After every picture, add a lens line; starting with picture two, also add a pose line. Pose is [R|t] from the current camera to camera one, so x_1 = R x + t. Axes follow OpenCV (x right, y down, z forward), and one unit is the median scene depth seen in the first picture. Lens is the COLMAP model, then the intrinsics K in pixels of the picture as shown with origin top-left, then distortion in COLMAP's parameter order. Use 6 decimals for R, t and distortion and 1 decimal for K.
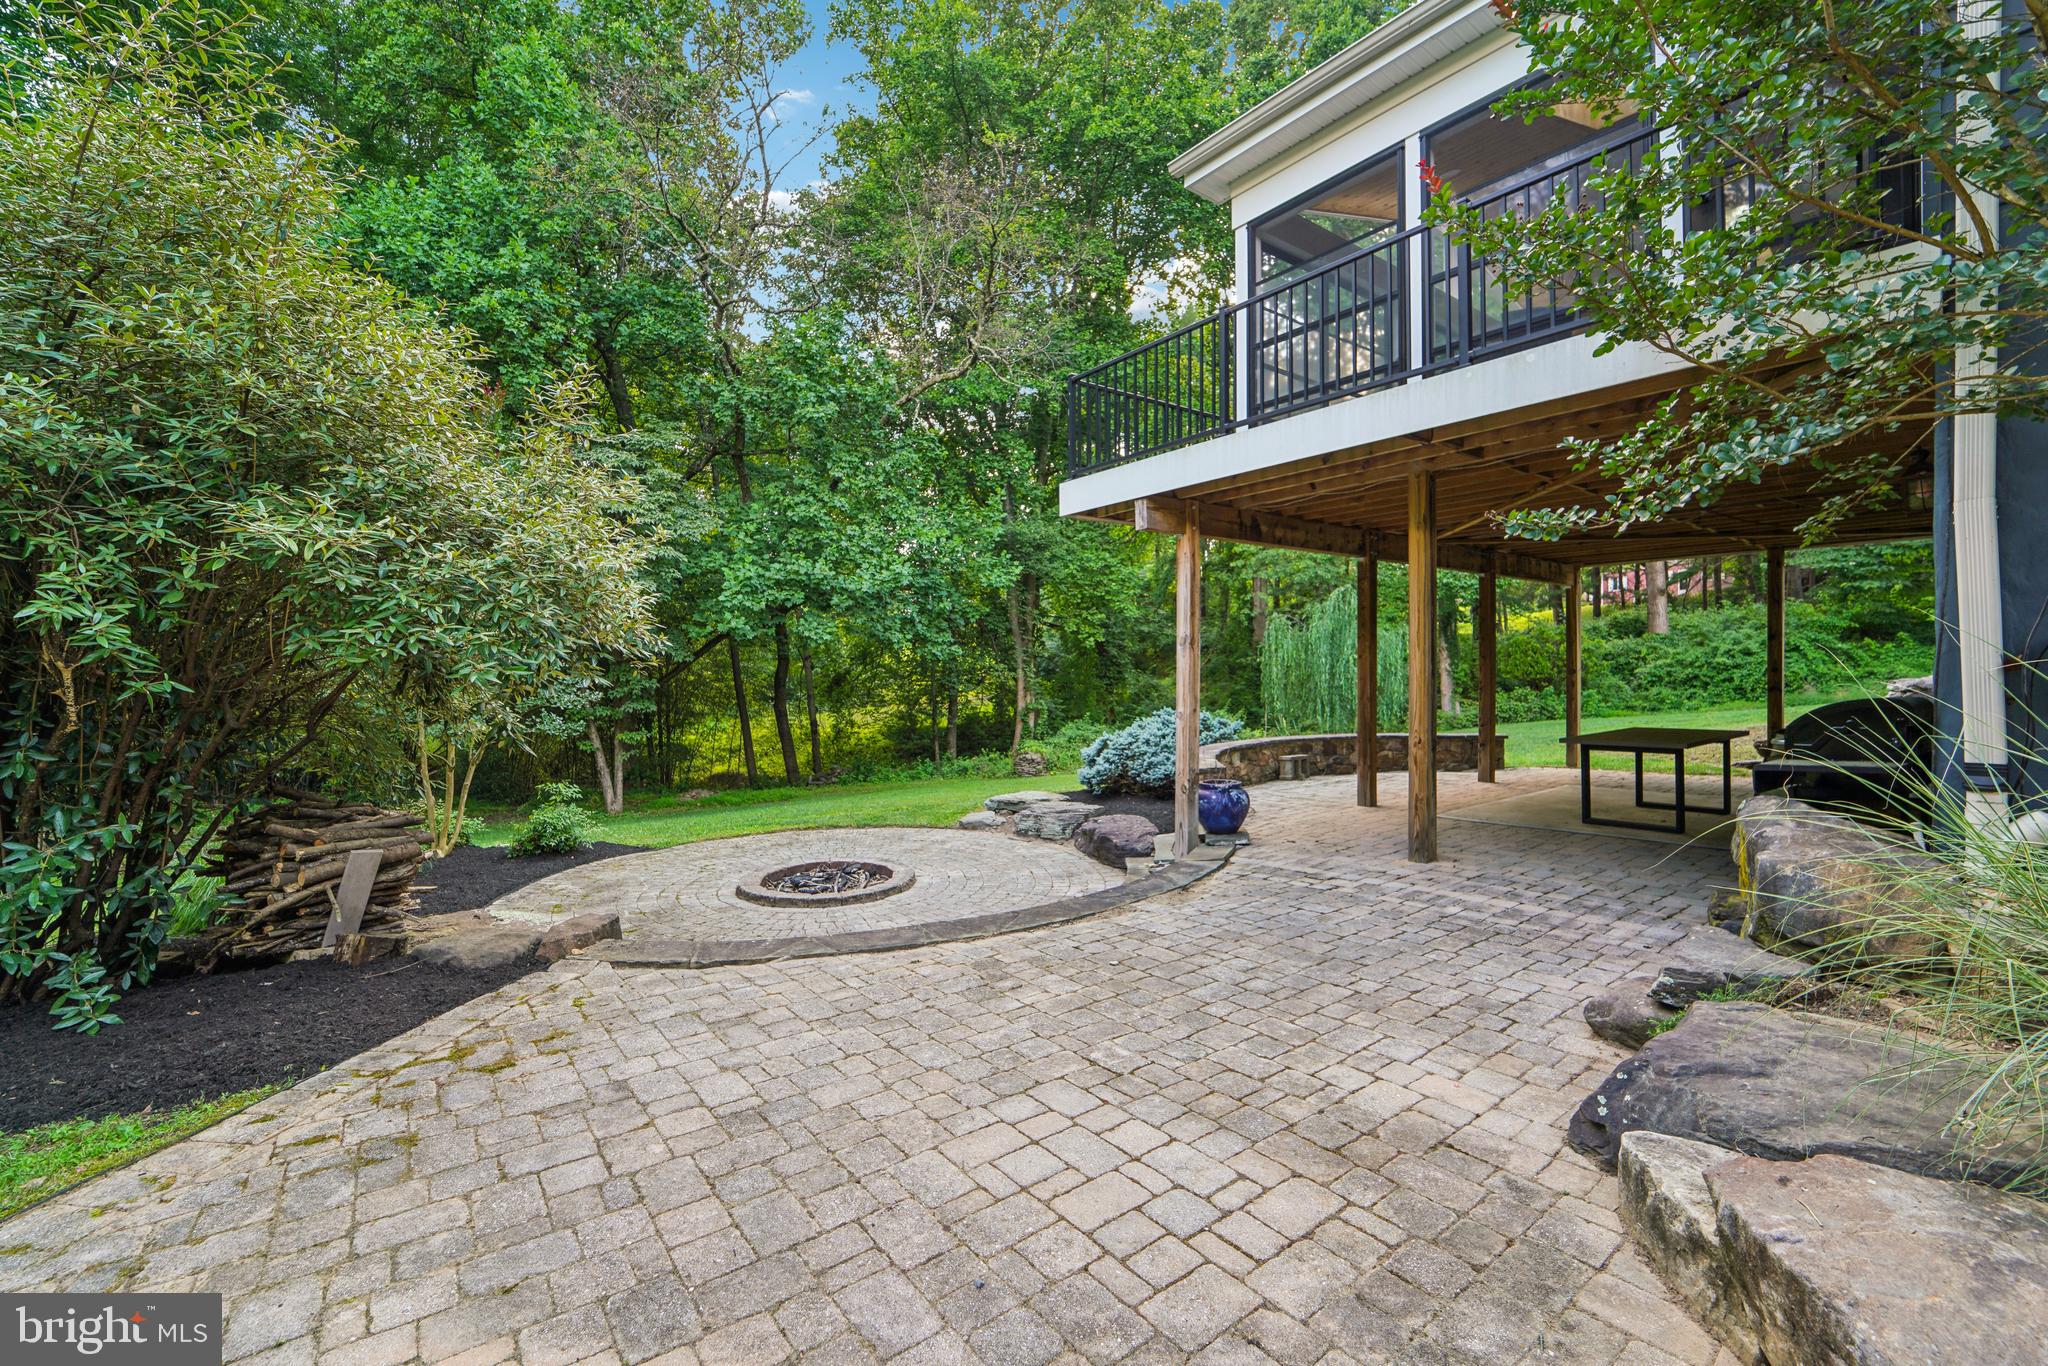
lens RADIAL K [[847.9, 0, 1016.0], [0, 847.9, 668.5], [0, 0, 1]] dist [-0.018722, -0.000442]
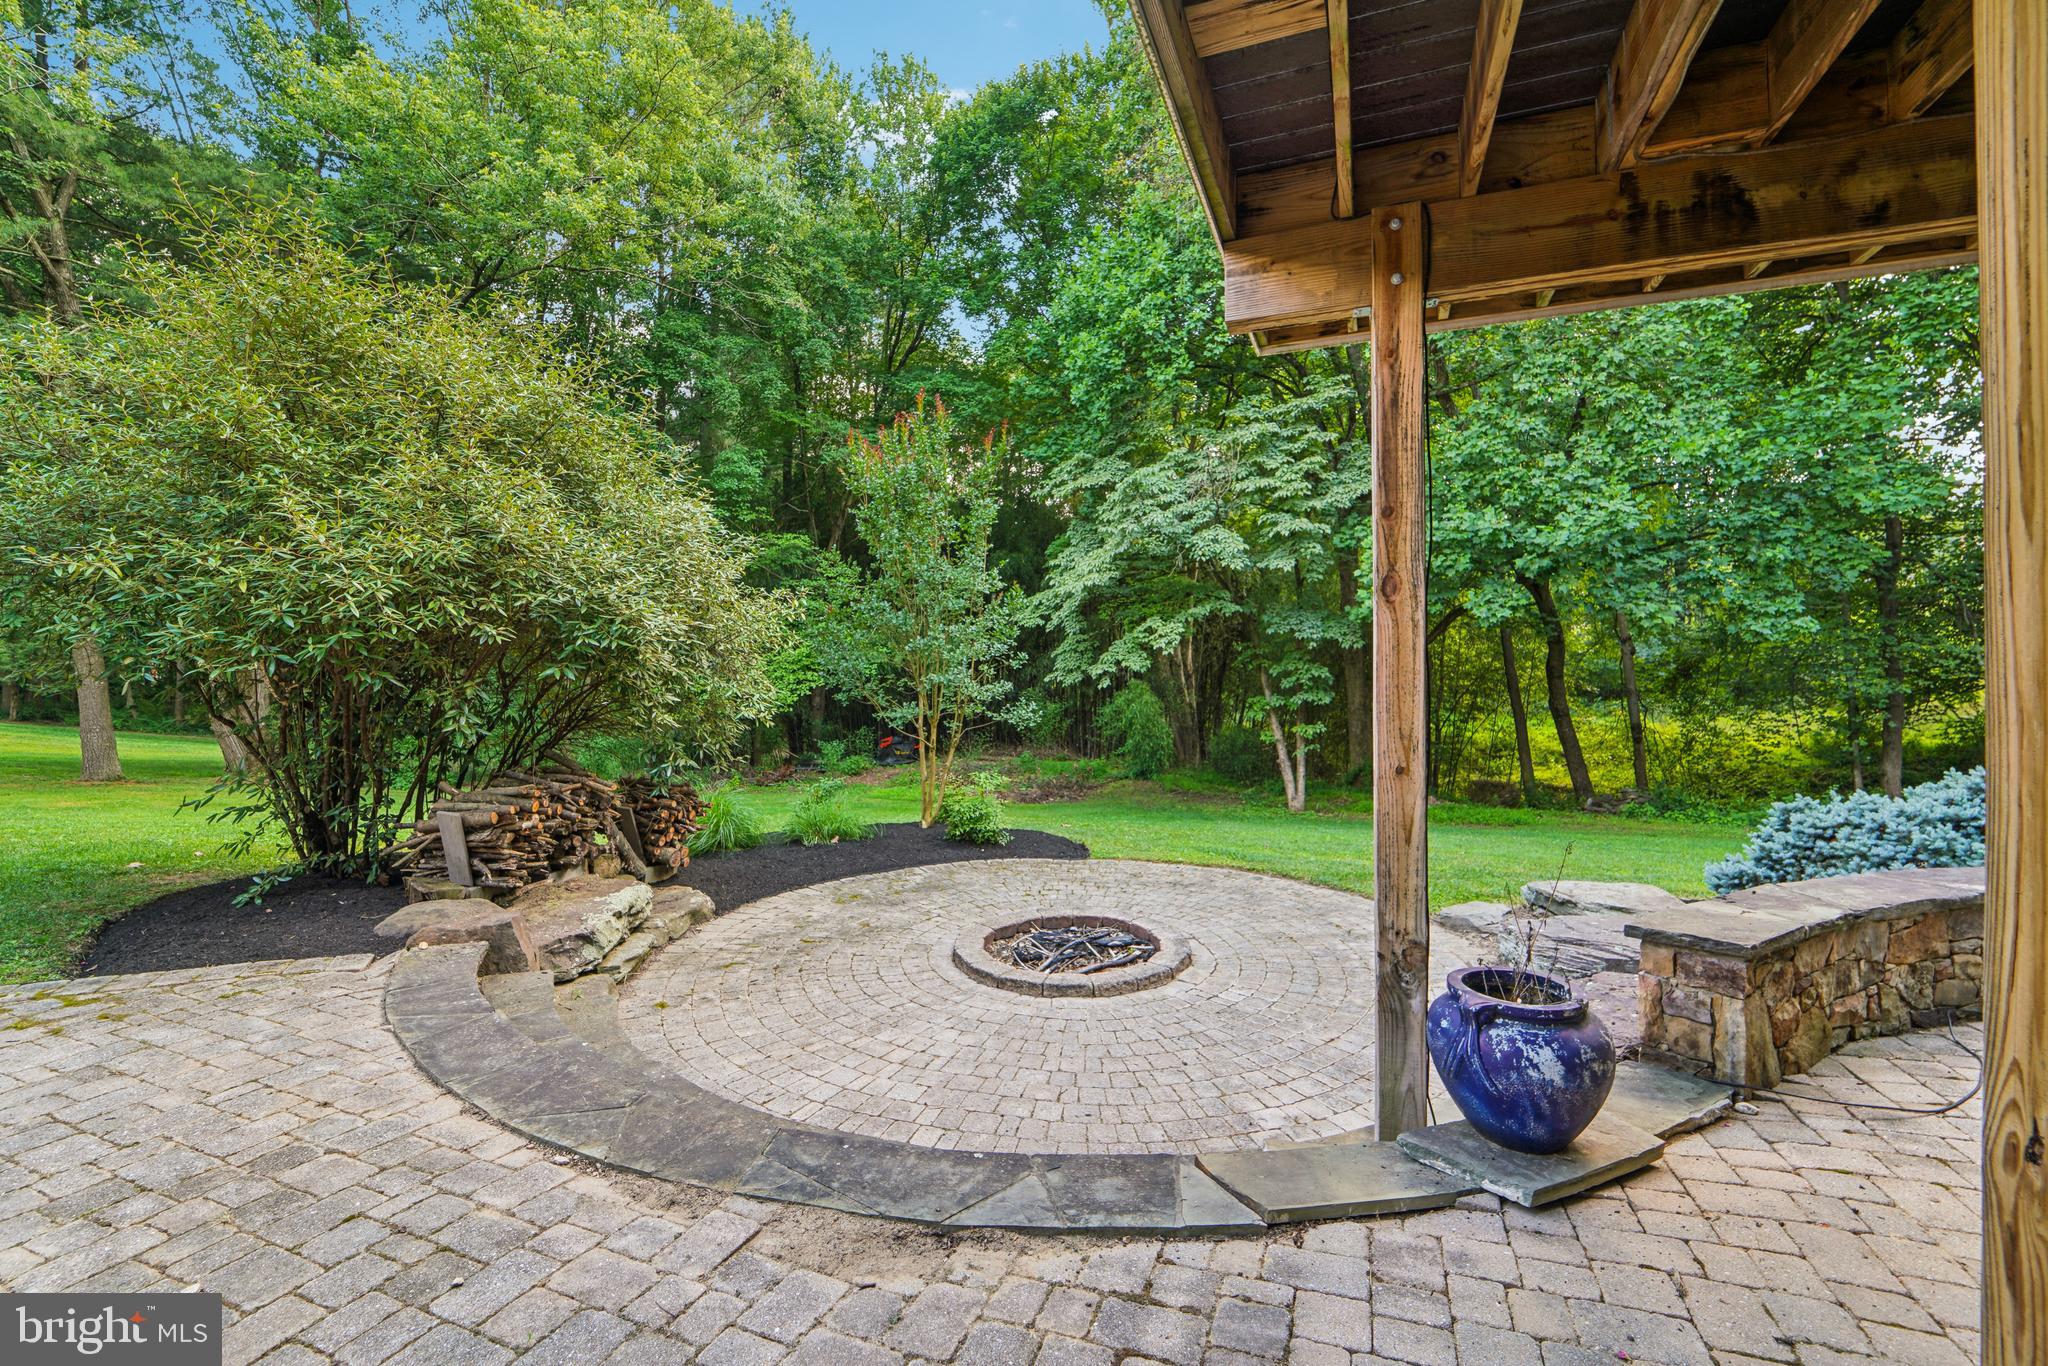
lens RADIAL K [[847.9, 0, 1025.0], [0, 847.9, 668.2], [0, 0, 1]] dist [-0.018722, -0.000442]
pose [[0.536009, 0.008953, -0.844165, 0.411574], [0.004323, 0.999902, 0.013350, -0.002480], [0.844201, -0.010805, 0.535917, 0.630176]]
